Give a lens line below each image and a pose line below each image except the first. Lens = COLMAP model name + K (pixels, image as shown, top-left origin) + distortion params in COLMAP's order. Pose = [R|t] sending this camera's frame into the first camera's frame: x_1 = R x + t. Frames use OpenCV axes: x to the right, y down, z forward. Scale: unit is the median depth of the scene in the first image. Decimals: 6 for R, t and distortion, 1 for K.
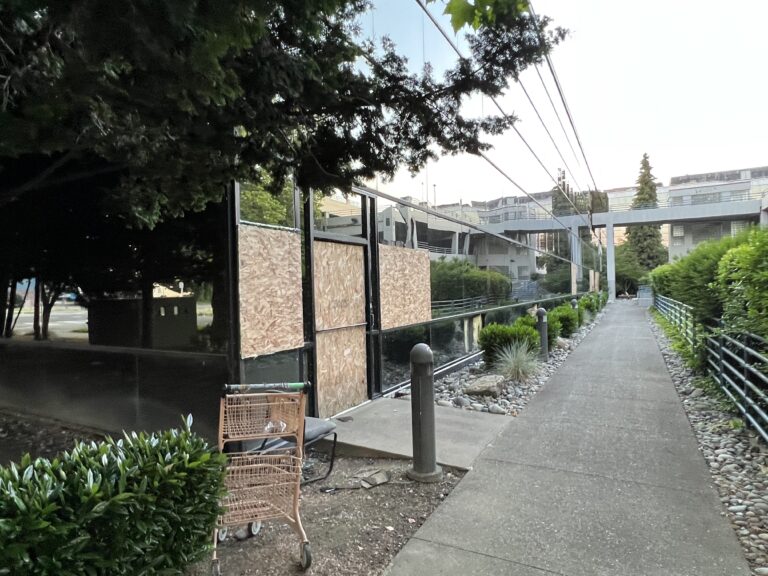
lens RADIAL K [[451.9, 0, 380.2], [0, 451.9, 299.7], [0, 0, 1]] dist [-0.004746, 0.001064]
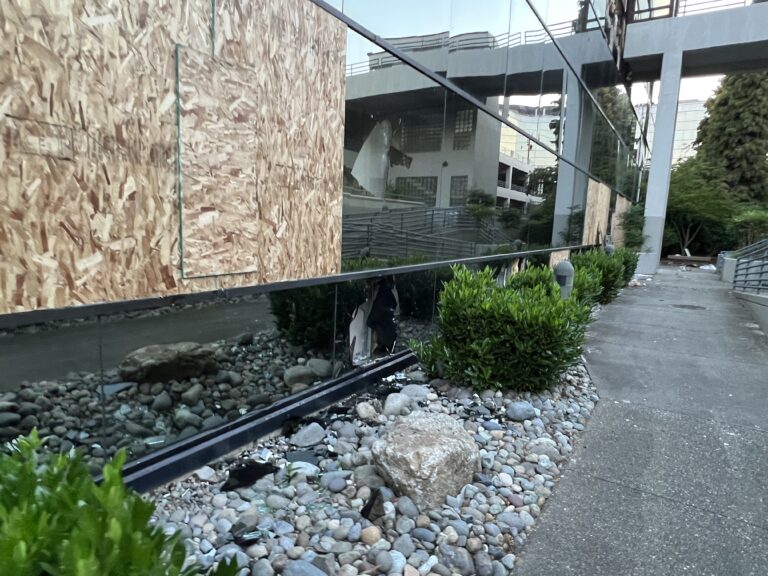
lens RADIAL K [[451.9, 0, 380.2], [0, 451.9, 299.7], [0, 0, 1]] dist [-0.004746, 0.001064]
pose [[0.995521, 0.069589, -0.063996, 2.494357], [-0.059592, 0.987389, 0.146665, -0.131339], [0.073395, -0.142195, 0.987114, 4.805340]]
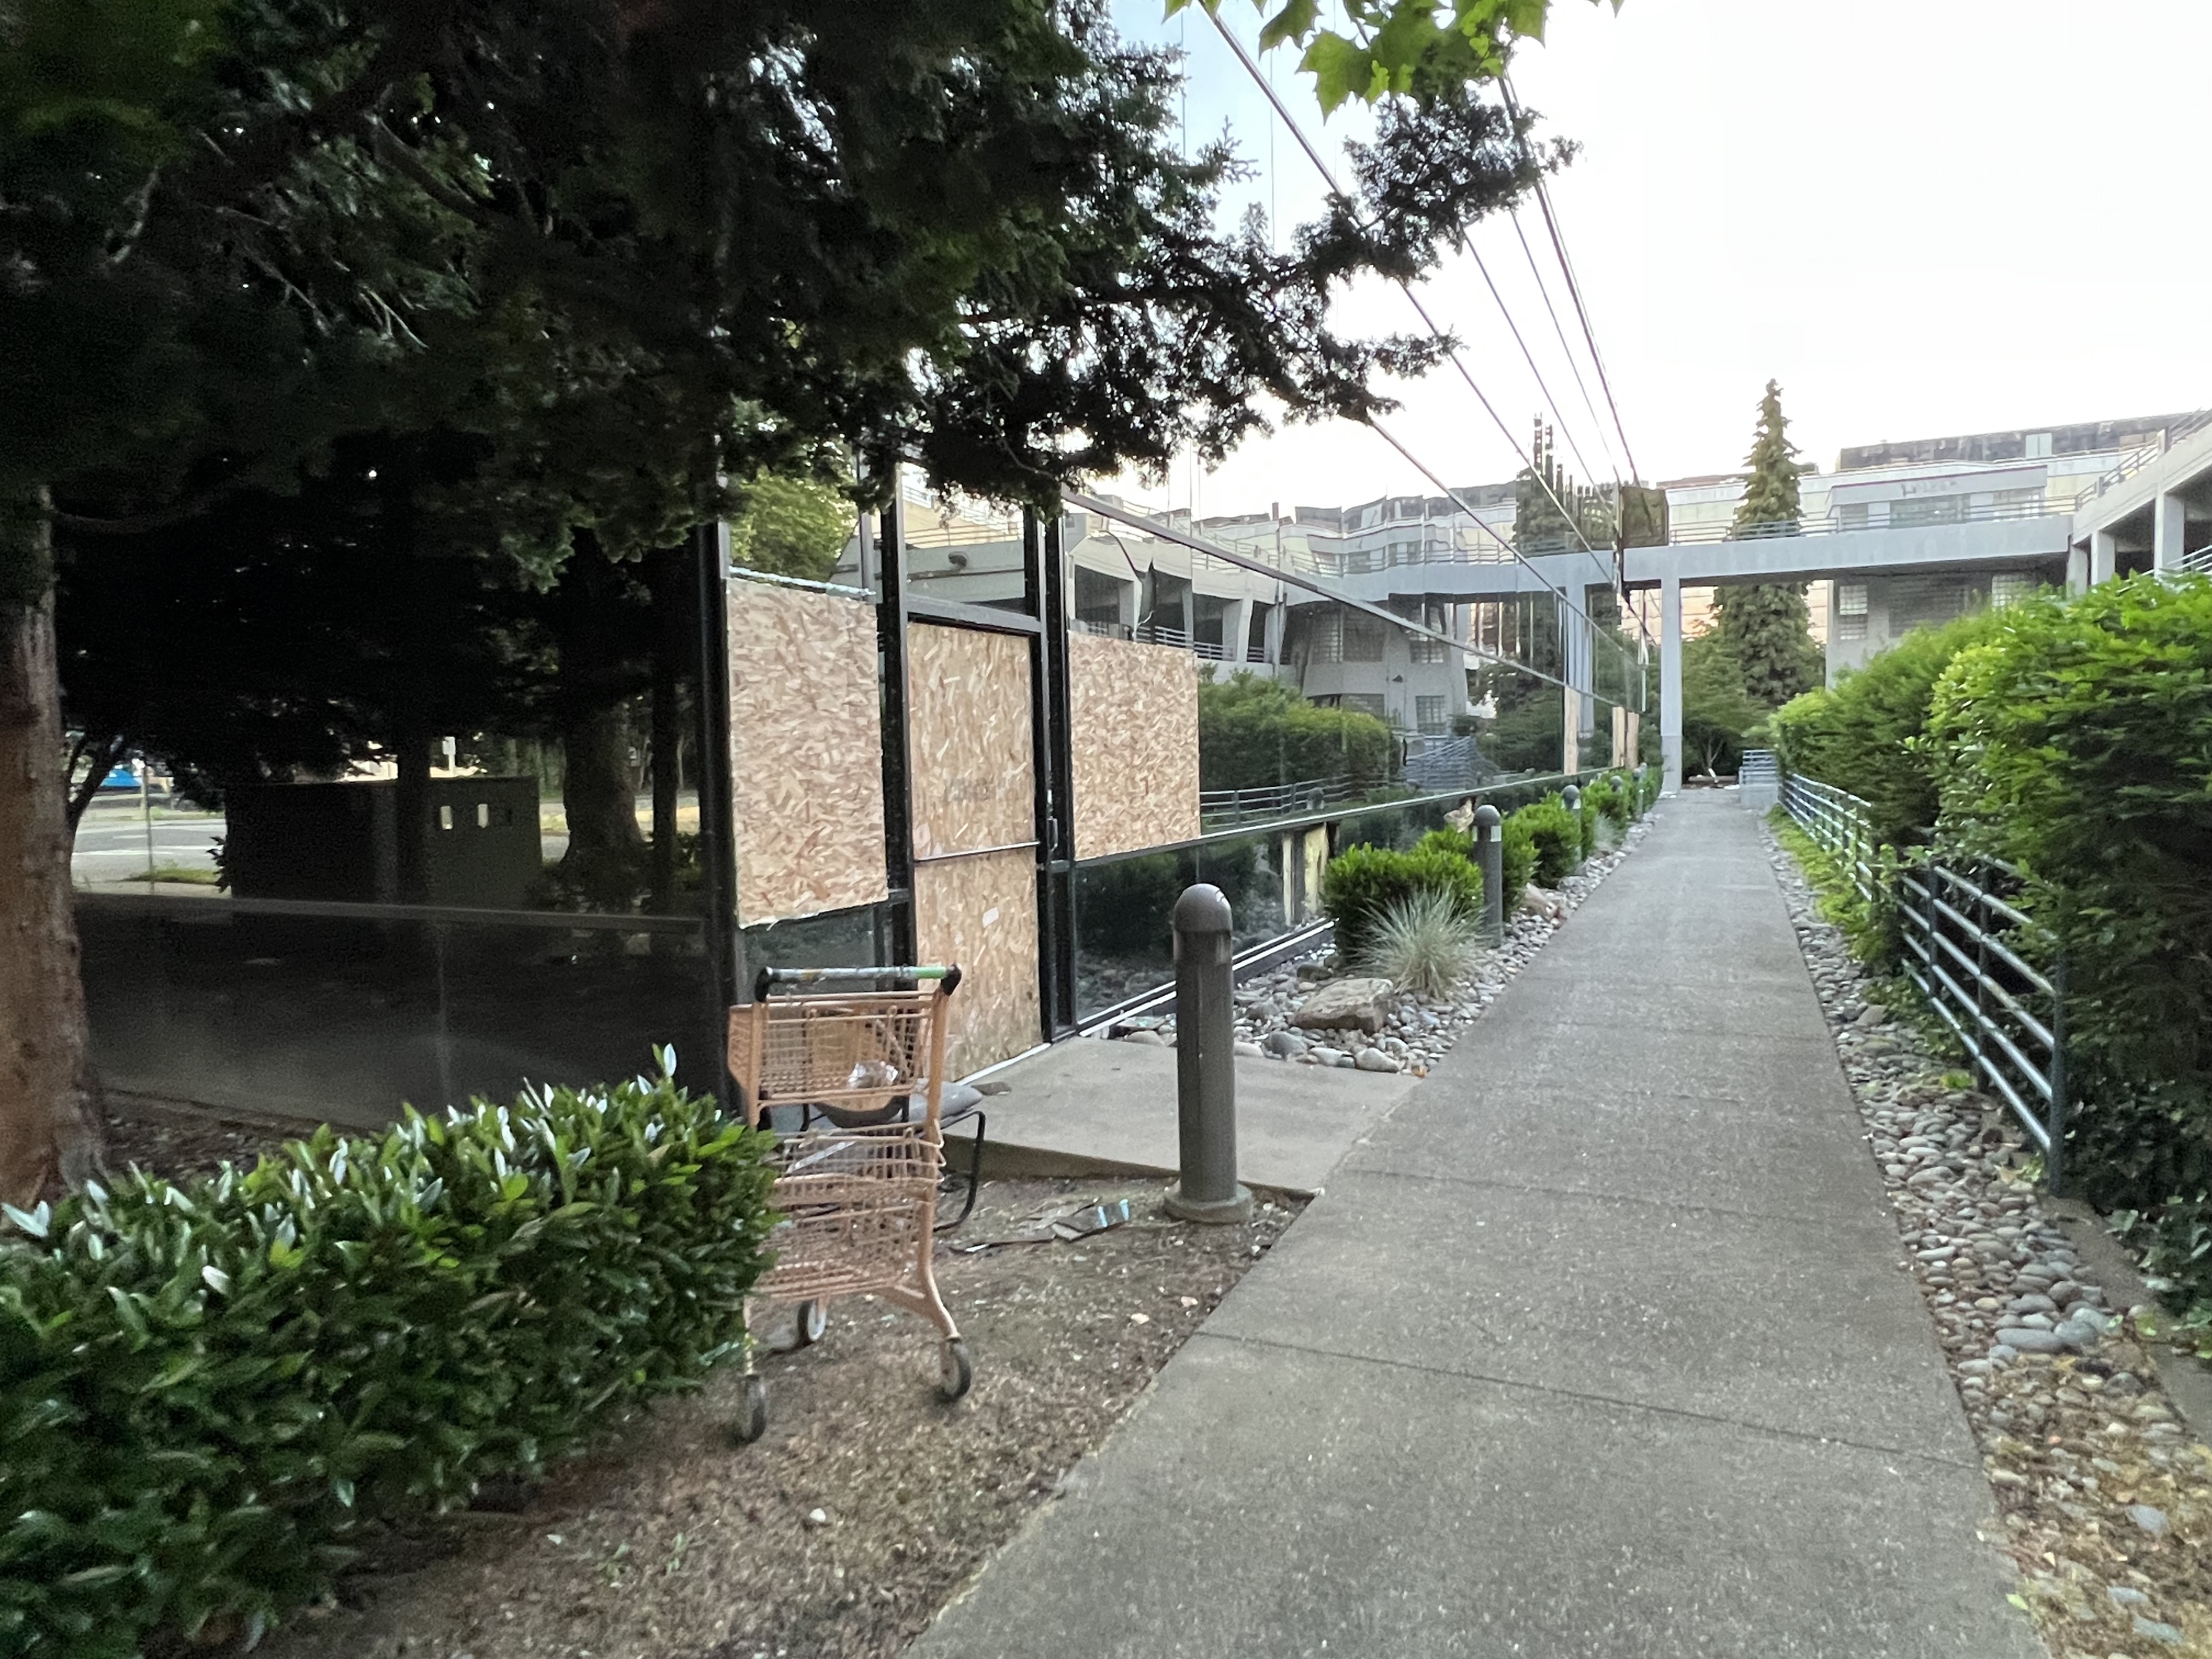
lens RADIAL K [[1292.8, 0, 1110.0], [0, 1292.8, 861.7], [0, 0, 1]] dist [-0.003200, -0.002453]
pose [[0.997915, -0.004018, 0.064410, -0.048643], [0.000492, 0.998505, 0.054663, 0.011080], [-0.064533, -0.054518, 0.996425, -0.101629]]
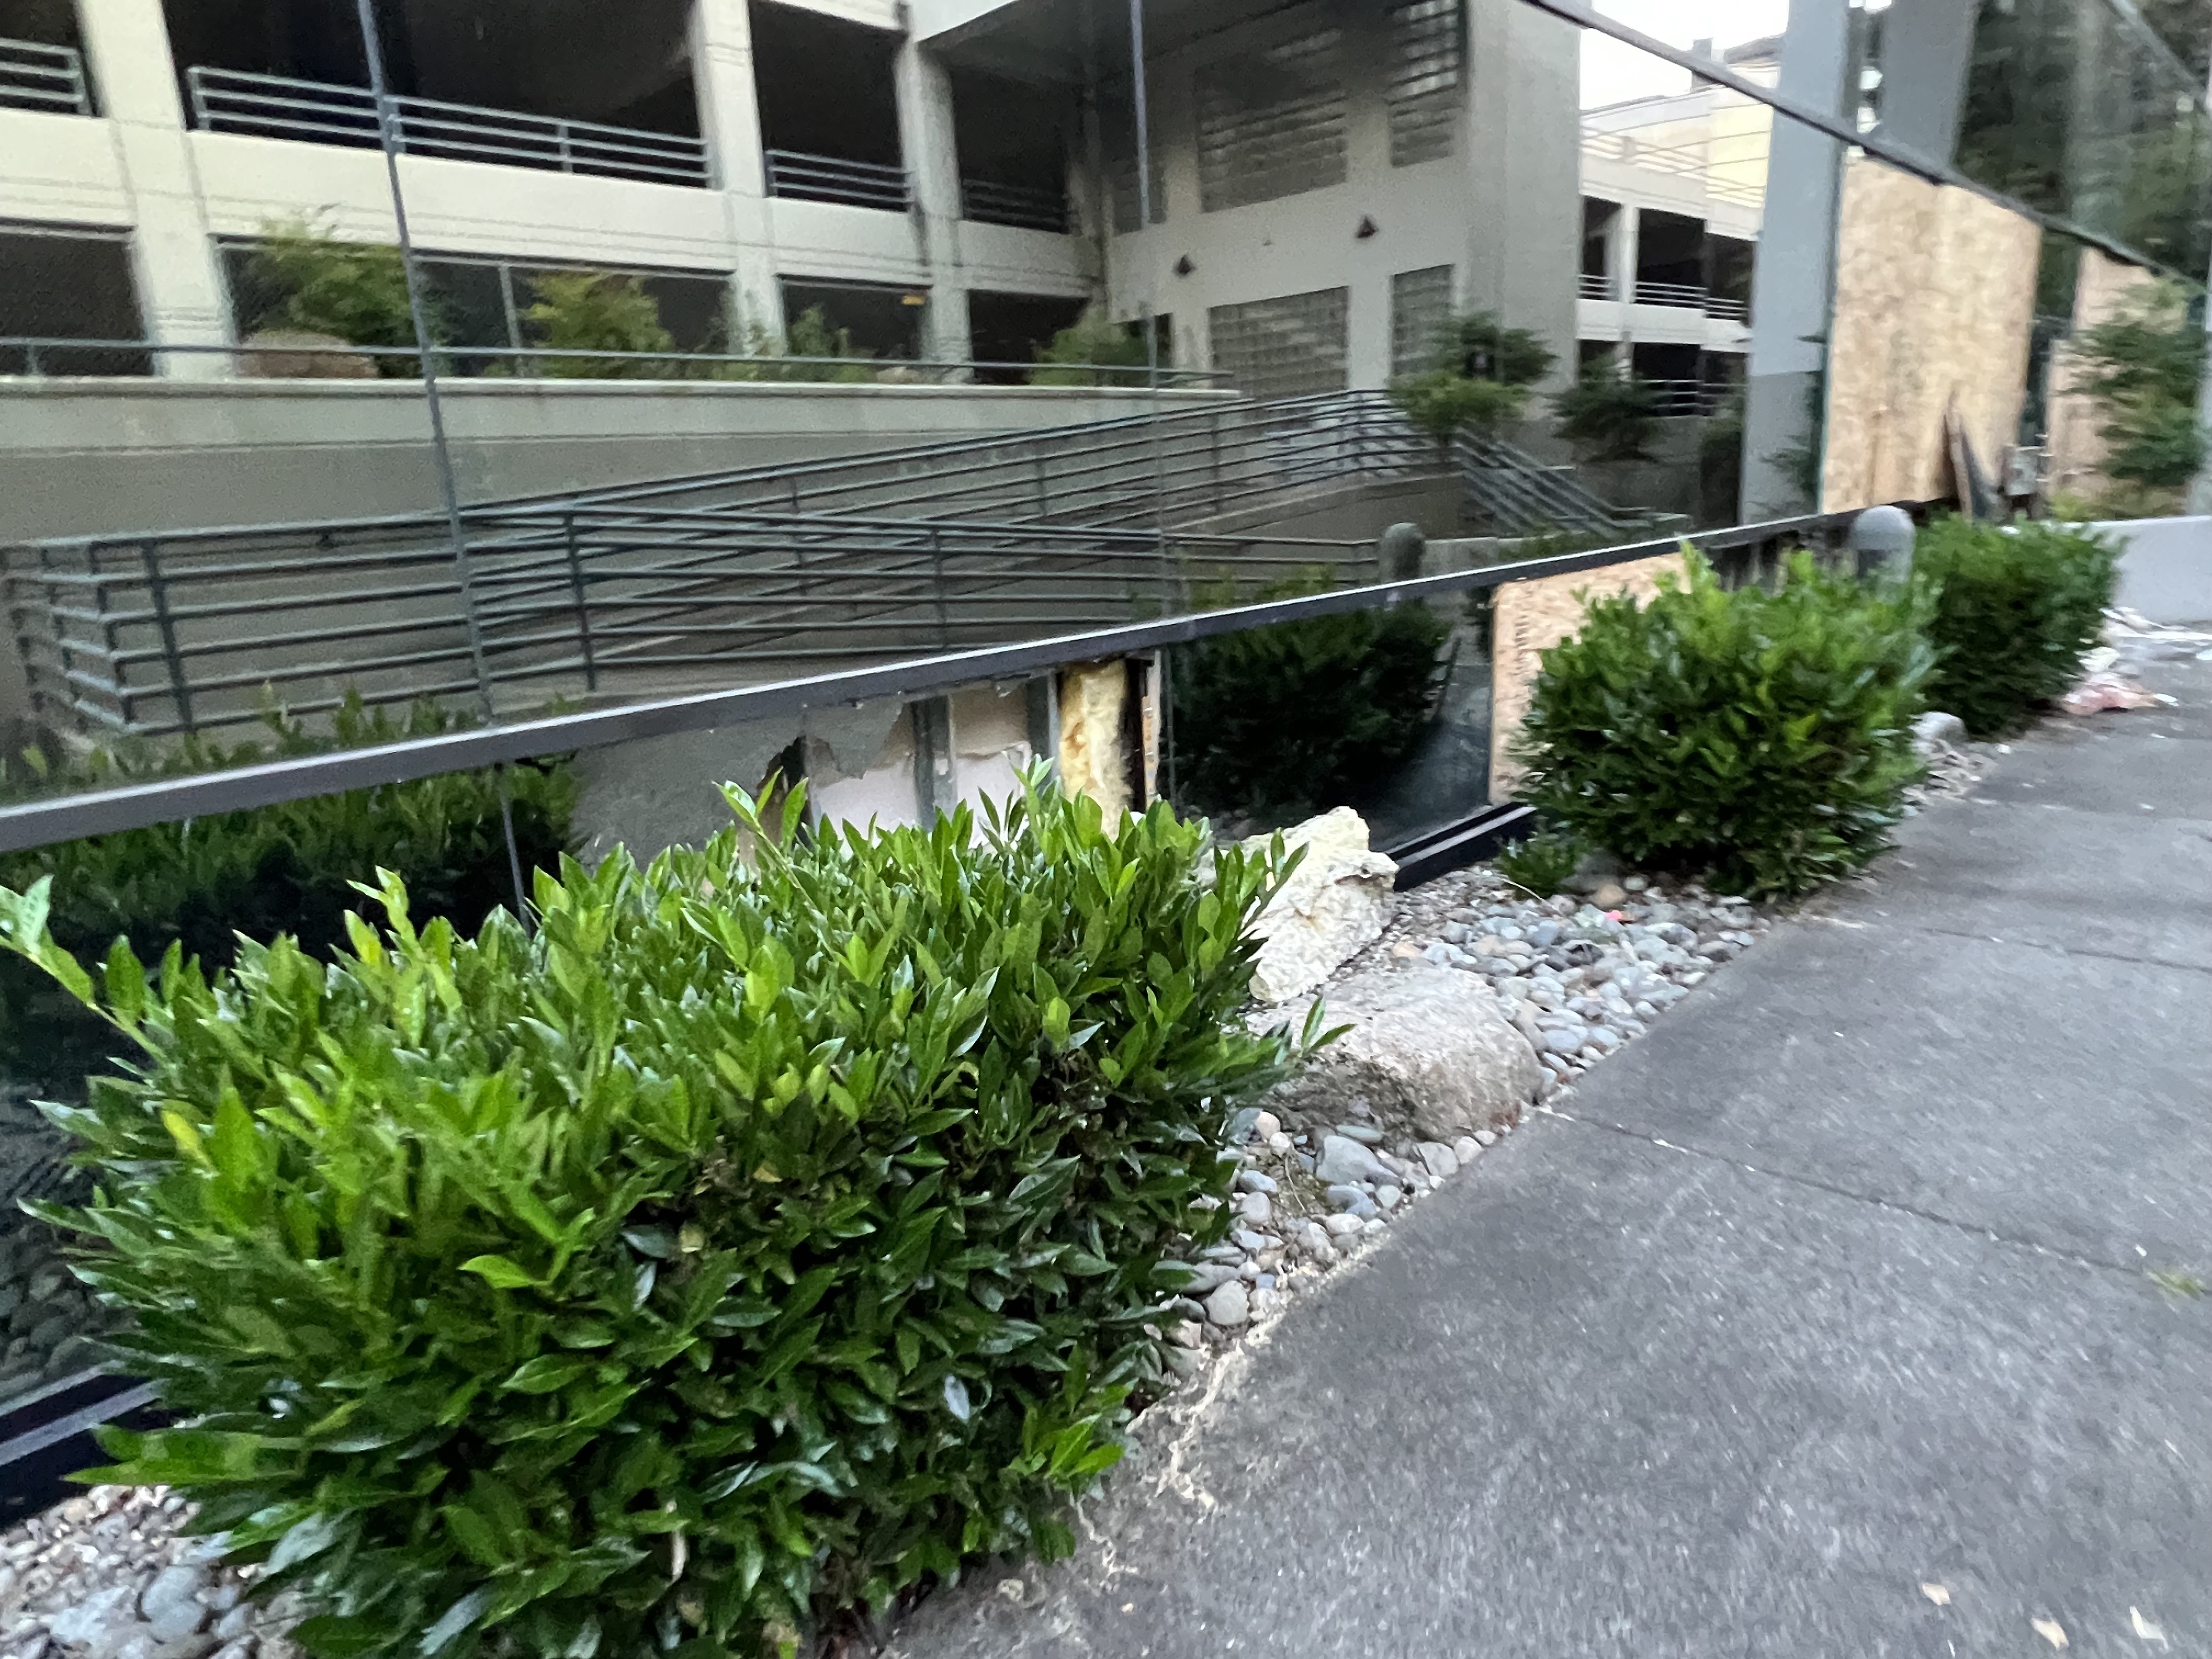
lens RADIAL K [[1343.7, 0, 1081.2], [0, 1343.7, 840.7], [0, 0, 1]] dist [0.006299, 0.001850]
pose [[0.965353, 0.034140, -0.258704, 3.013814], [0.028802, 0.971407, 0.235665, -0.150555], [0.259353, -0.234952, 0.936768, 5.671825]]
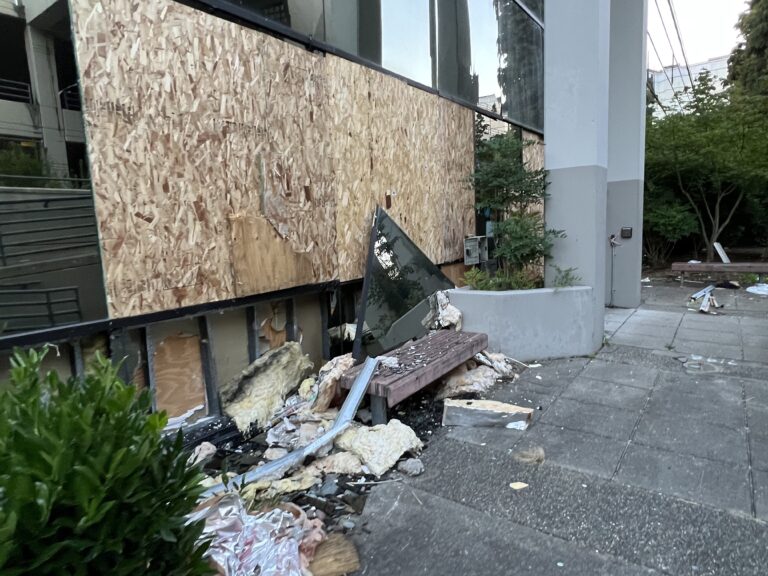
lens RADIAL K [[456.6, 0, 384.0], [0, 456.6, 288.0], [0, 0, 1]] dist [-0.001043, -0.001720]
pose [[0.991627, 0.003209, -0.129091, 3.737389], [0.012101, 0.992982, 0.117643, -0.212936], [0.128563, -0.118220, 0.984630, 6.856183]]
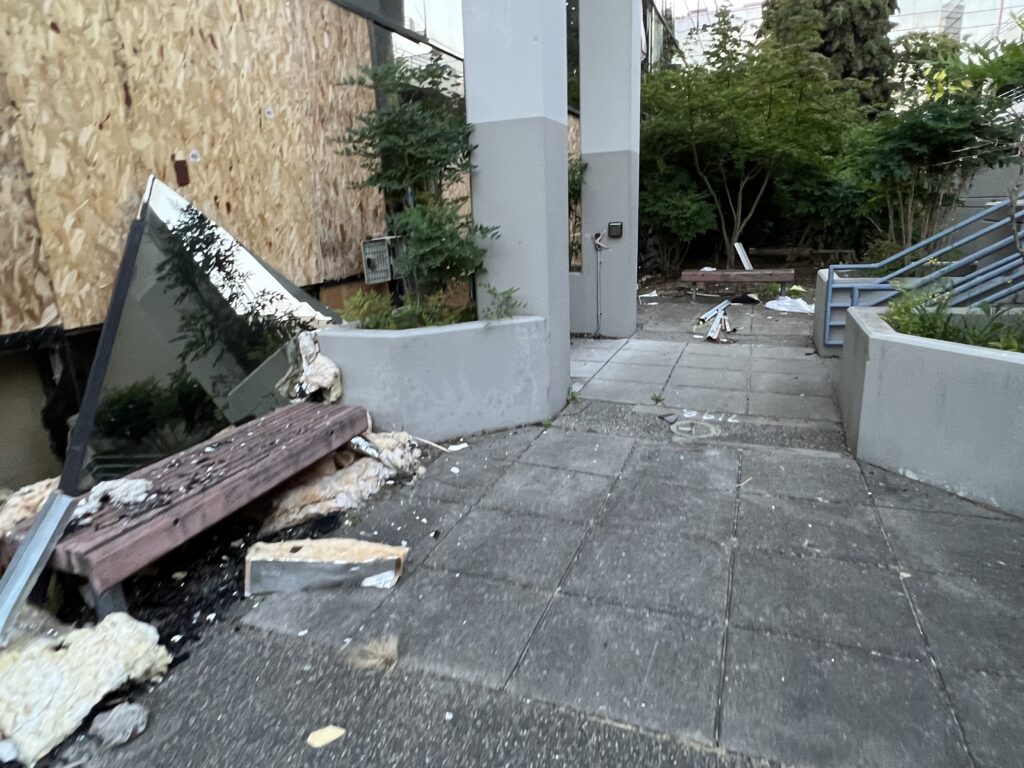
lens RADIAL K [[609.2, 0, 503.8], [0, 609.2, 382.2], [0, 0, 1]] dist [-0.000673, -0.001617]
pose [[0.992166, -0.044201, 0.116845, 3.879328], [0.014529, 0.969793, 0.243497, -0.212455], [-0.124078, -0.239891, 0.962838, 7.036554]]
